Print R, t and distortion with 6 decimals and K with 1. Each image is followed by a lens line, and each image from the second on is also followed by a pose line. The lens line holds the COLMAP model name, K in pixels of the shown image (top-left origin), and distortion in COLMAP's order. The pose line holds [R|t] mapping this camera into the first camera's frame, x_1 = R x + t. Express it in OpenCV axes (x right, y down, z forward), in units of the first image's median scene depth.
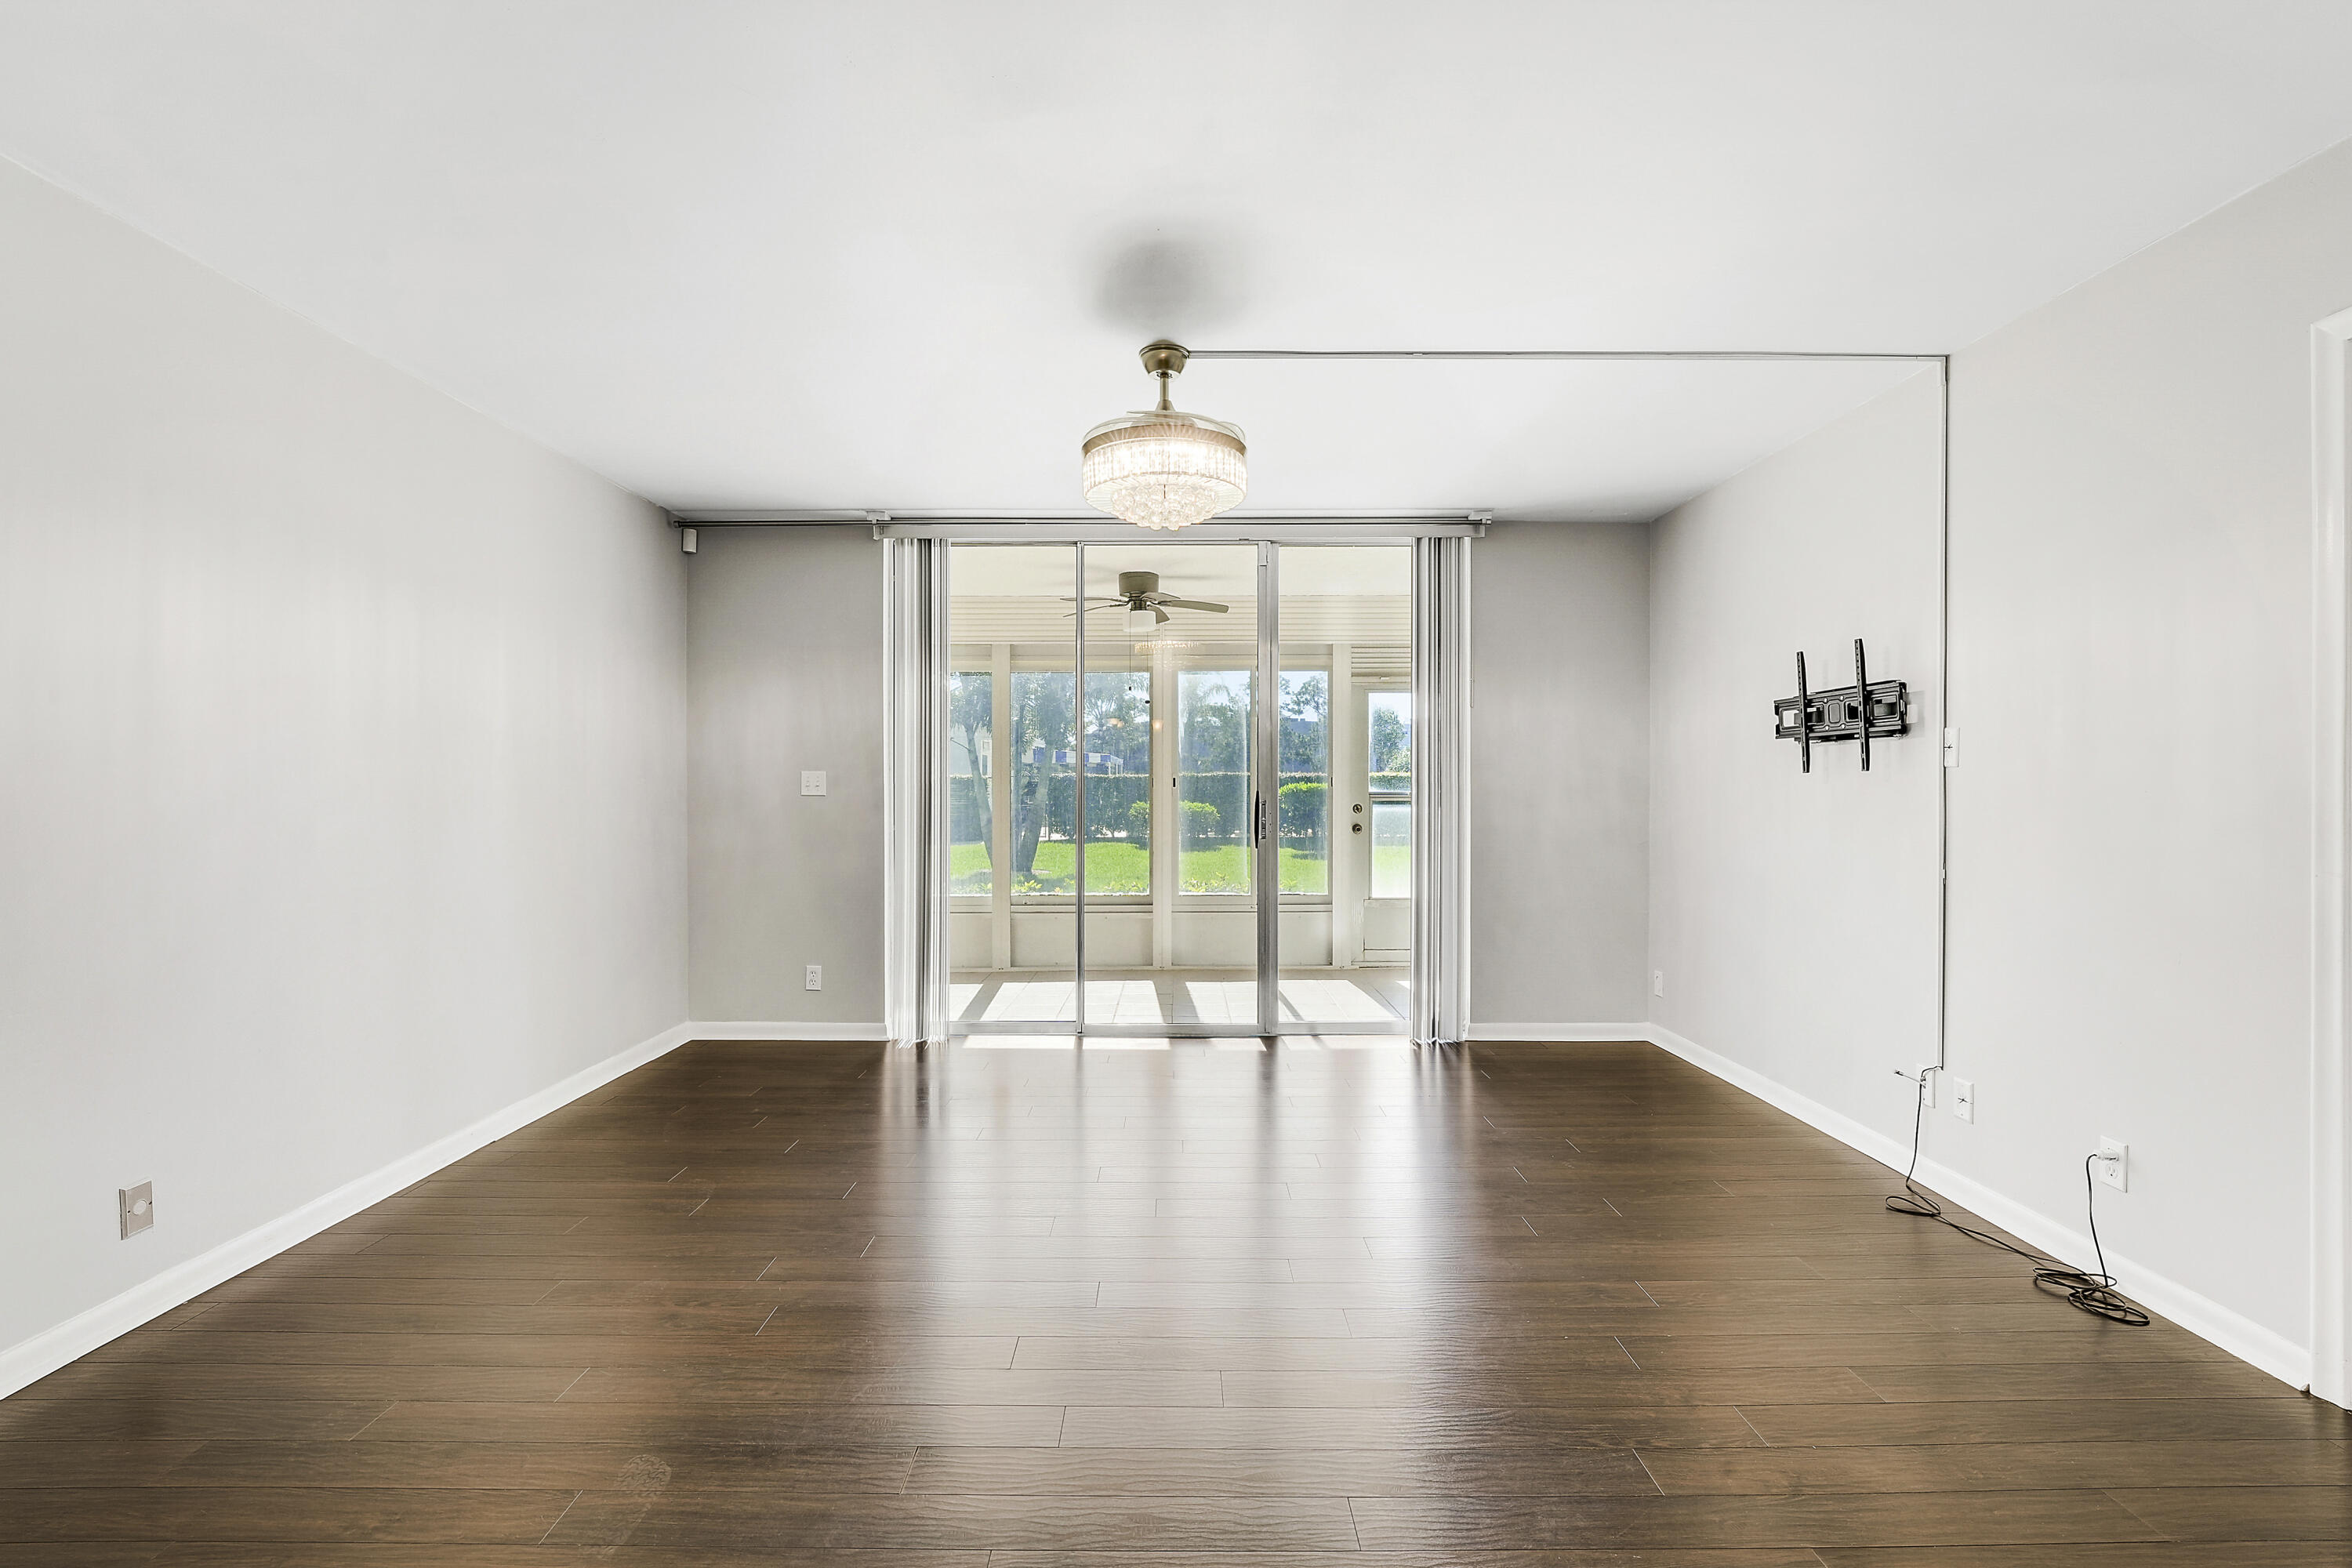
lens RADIAL K [[1047.5, 0, 1181.0], [0, 1047.5, 790.0], [0, 0, 1]] dist [-0.019097, 0.000044]
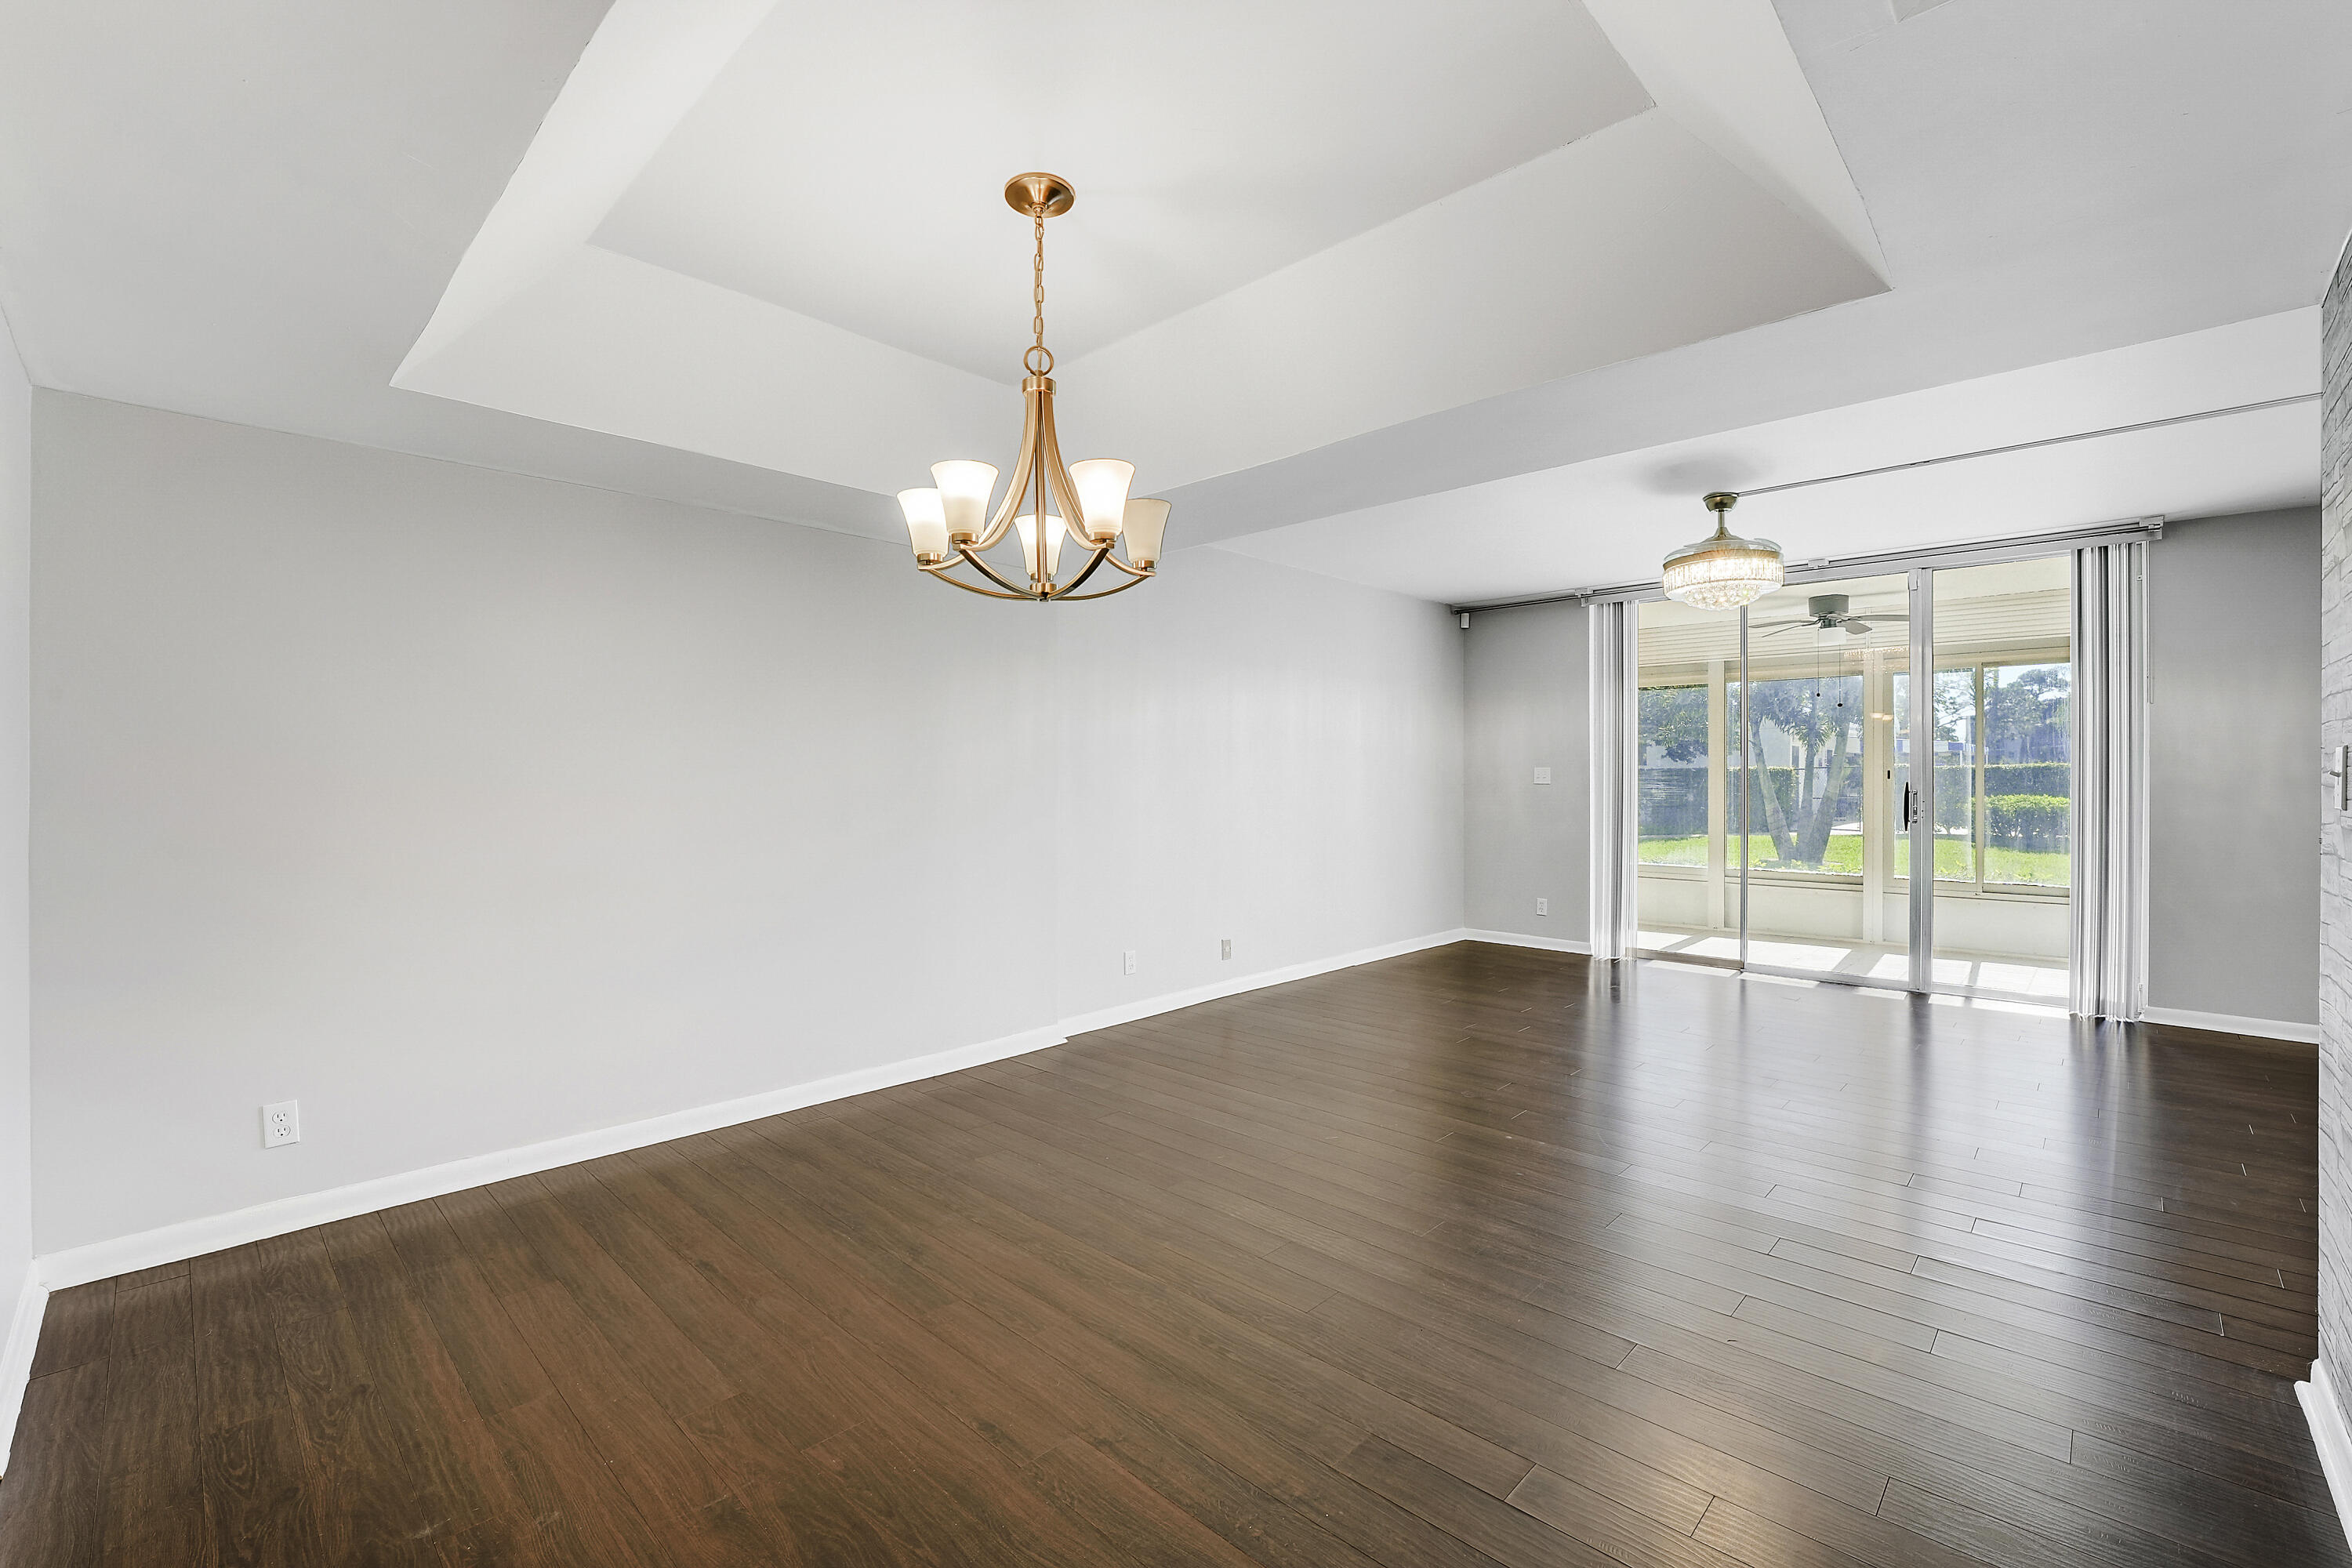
lens RADIAL K [[1000.9, 0, 1180.1], [0, 1000.9, 769.3], [0, 0, 1]] dist [-0.023414, 0.000160]
pose [[0.718008, -0.003500, -0.696026, 0.265502], [-0.004942, 0.999937, -0.010125, 0.002013], [0.696018, 0.010710, 0.717945, -0.374923]]
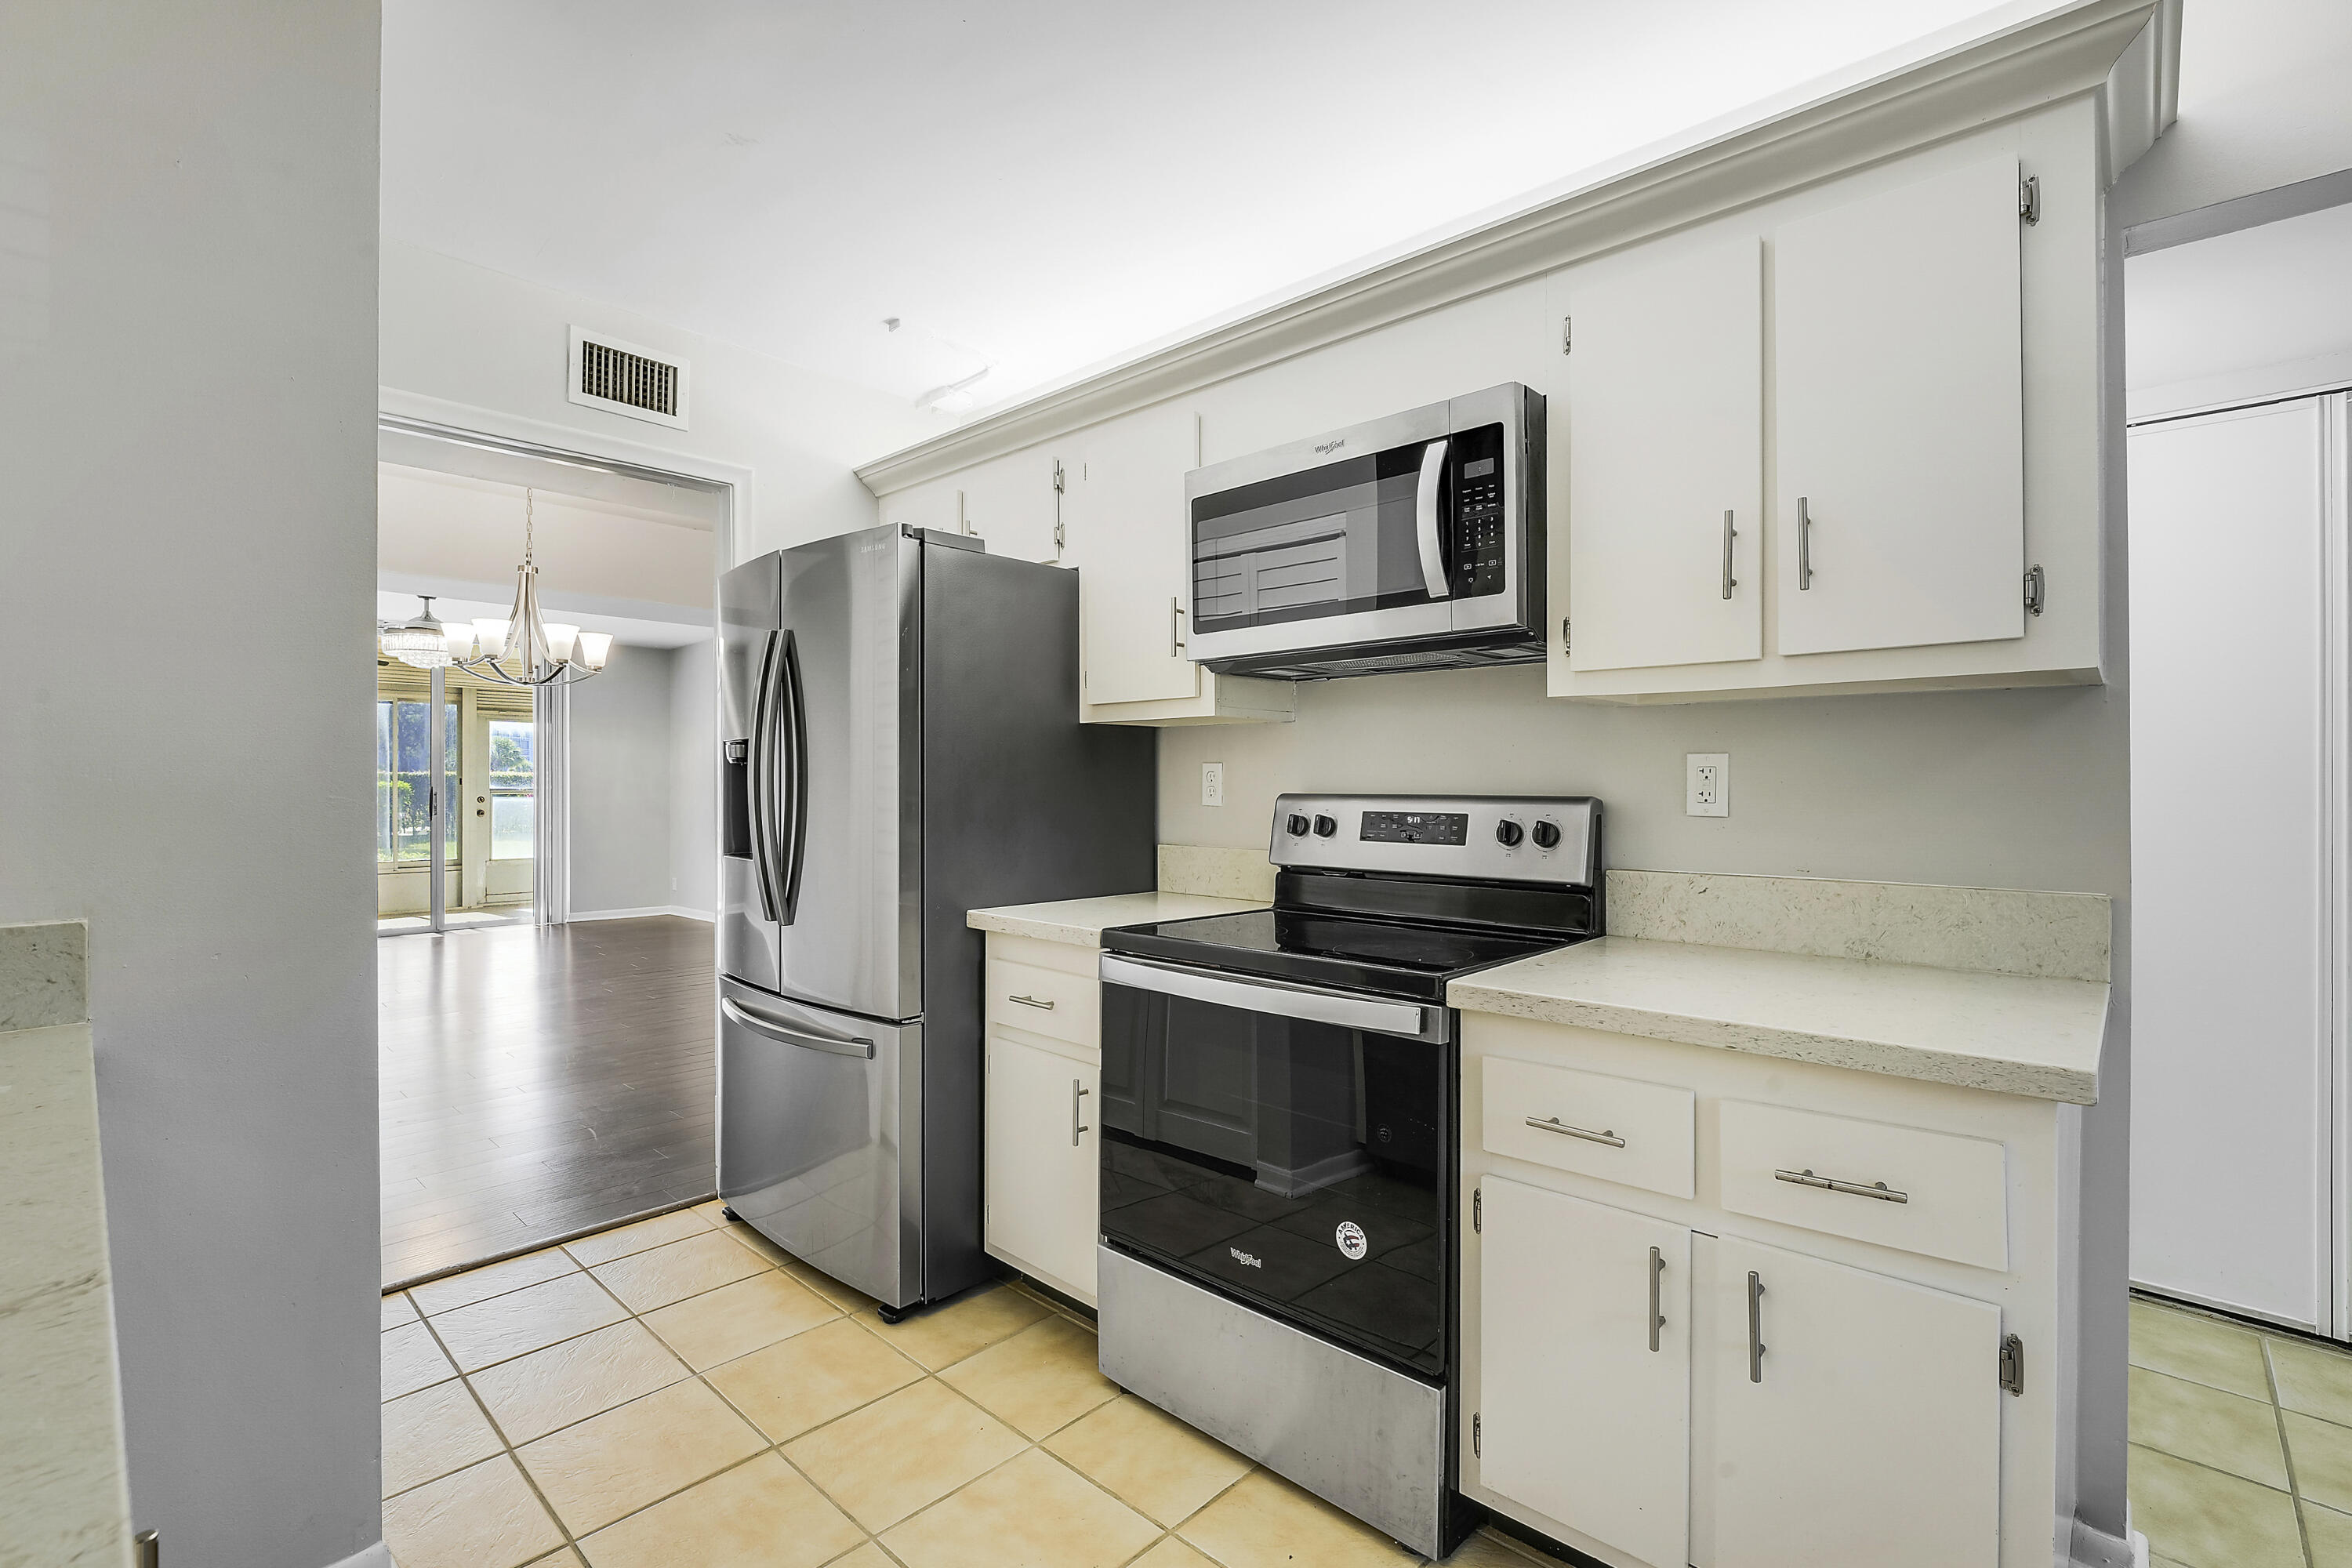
lens RADIAL K [[1047.5, 0, 1181.0], [0, 1047.5, 790.0], [0, 0, 1]] dist [-0.019097, 0.000044]
pose [[0.680241, -0.000837, 0.732988, -0.338345], [0.000319, 1.000000, 0.000845, 0.004662], [-0.732988, -0.000341, 0.680241, -1.048303]]
